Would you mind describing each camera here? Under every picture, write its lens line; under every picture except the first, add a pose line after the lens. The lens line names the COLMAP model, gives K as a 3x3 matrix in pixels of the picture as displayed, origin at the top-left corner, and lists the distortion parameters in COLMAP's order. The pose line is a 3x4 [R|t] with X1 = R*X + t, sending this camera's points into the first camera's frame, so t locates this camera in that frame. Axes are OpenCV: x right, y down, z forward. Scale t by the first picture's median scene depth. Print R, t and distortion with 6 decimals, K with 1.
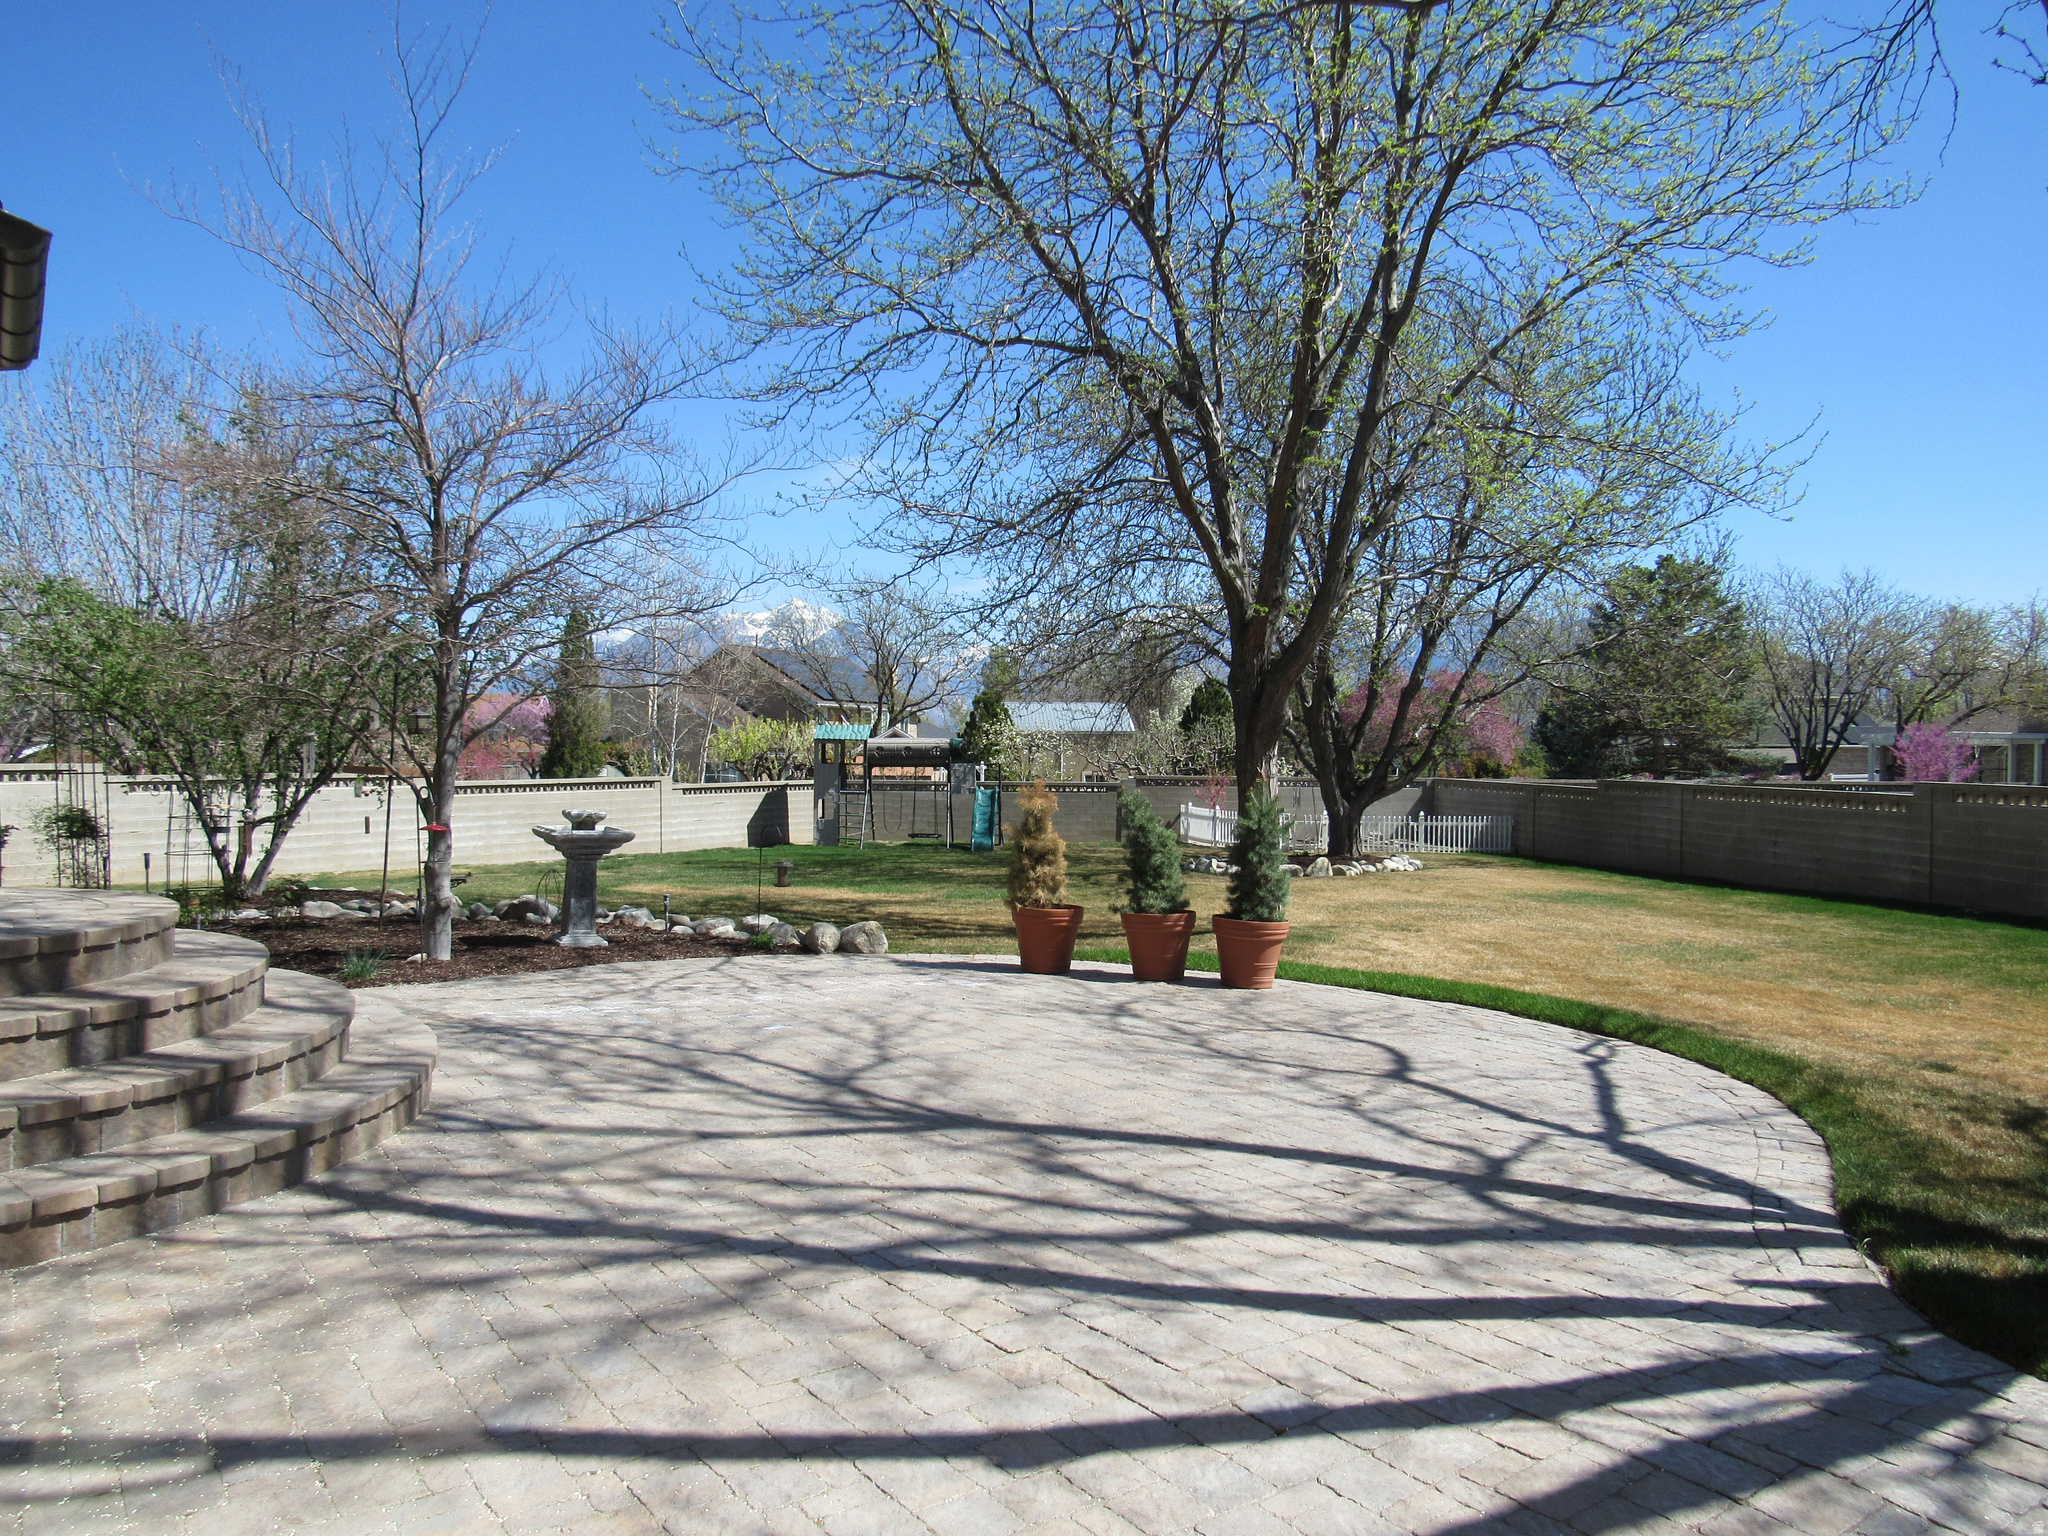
lens RADIAL K [[1469.7, 0, 1024.0], [0, 1469.7, 768.0], [0, 0, 1]] dist [-0.033009, 0.001656]
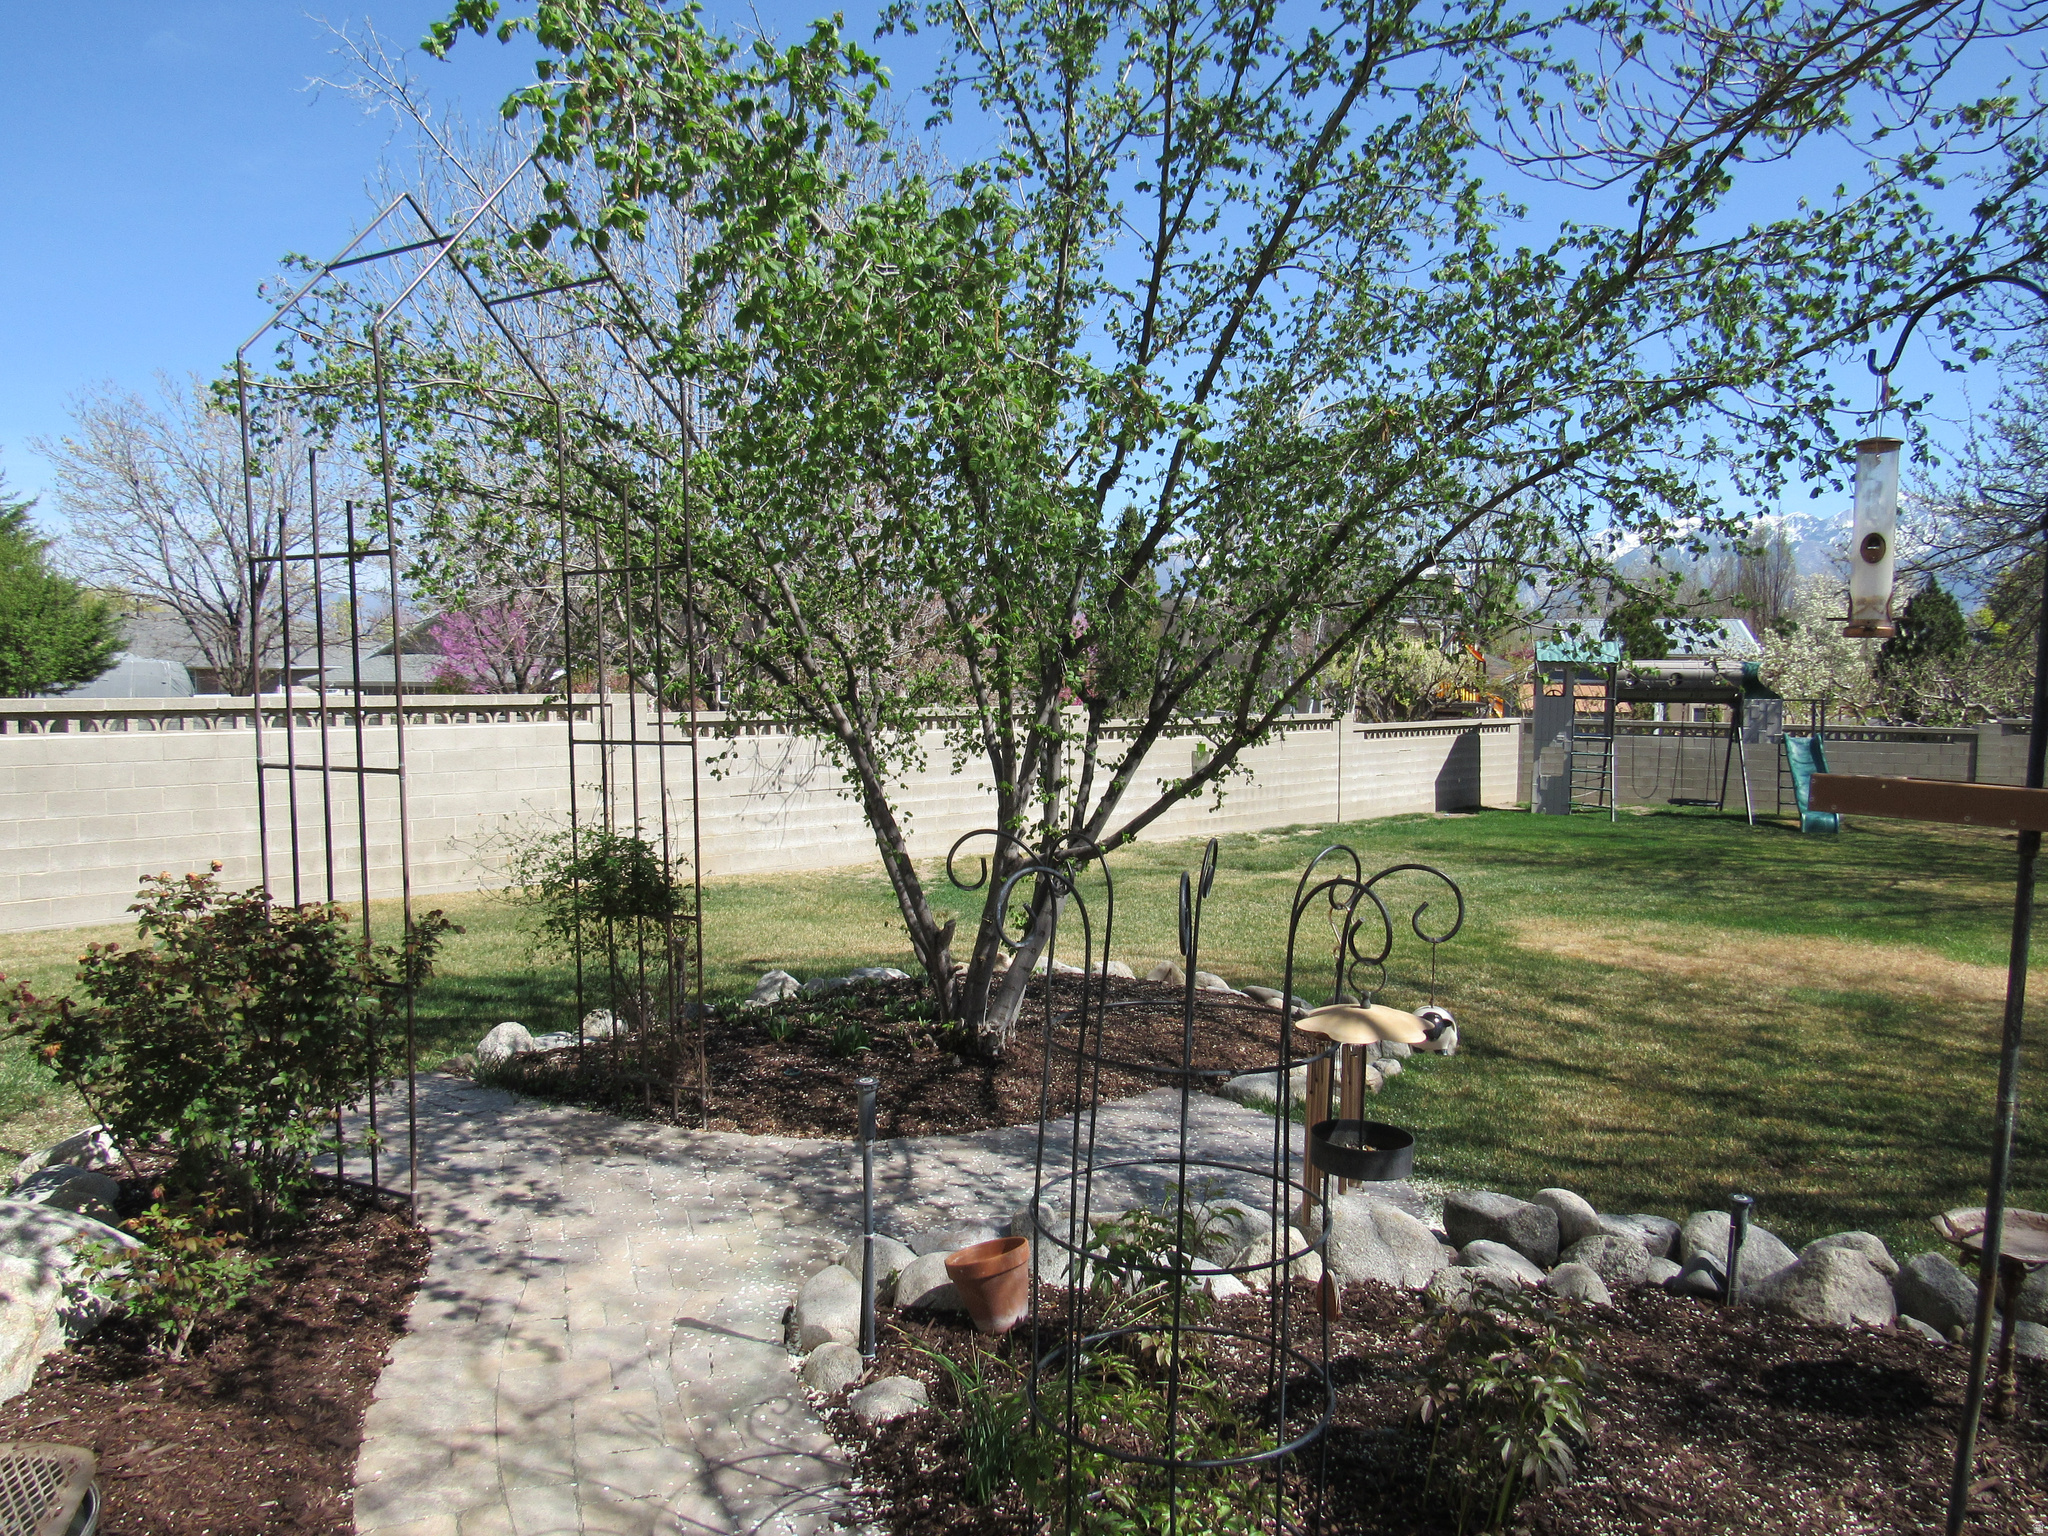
lens RADIAL K [[1469.7, 0, 1024.0], [0, 1469.7, 768.0], [0, 0, 1]] dist [-0.033009, 0.001656]
pose [[0.954907, 0.029563, -0.295431, -0.177576], [-0.013605, 0.998342, 0.055927, -0.005017], [0.296595, -0.049386, 0.953726, 0.268842]]
